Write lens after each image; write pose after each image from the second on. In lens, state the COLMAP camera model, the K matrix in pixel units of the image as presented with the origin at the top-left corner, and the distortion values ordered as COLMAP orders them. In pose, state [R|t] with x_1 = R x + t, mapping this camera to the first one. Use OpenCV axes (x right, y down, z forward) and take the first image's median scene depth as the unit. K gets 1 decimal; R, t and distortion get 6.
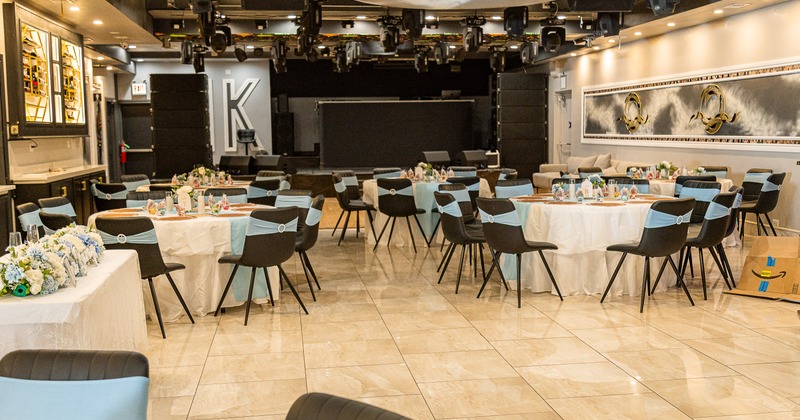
lens RADIAL K [[864.7, 0, 401.9], [0, 864.7, 213.2], [0, 0, 1]] dist [0.026389, 0.000000]
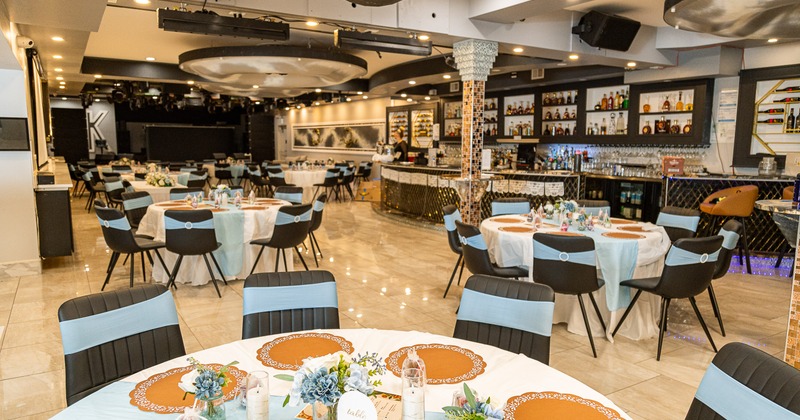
lens RADIAL K [[544.7, 0, 399.9], [0, 544.7, 210.7], [0, 0, 1]] dist [0.029379, -0.001290]
pose [[0.911925, -0.029778, 0.409275, -0.133718], [0.018558, 0.999336, 0.031359, 0.038220], [-0.409937, -0.021002, 0.911872, -0.429805]]
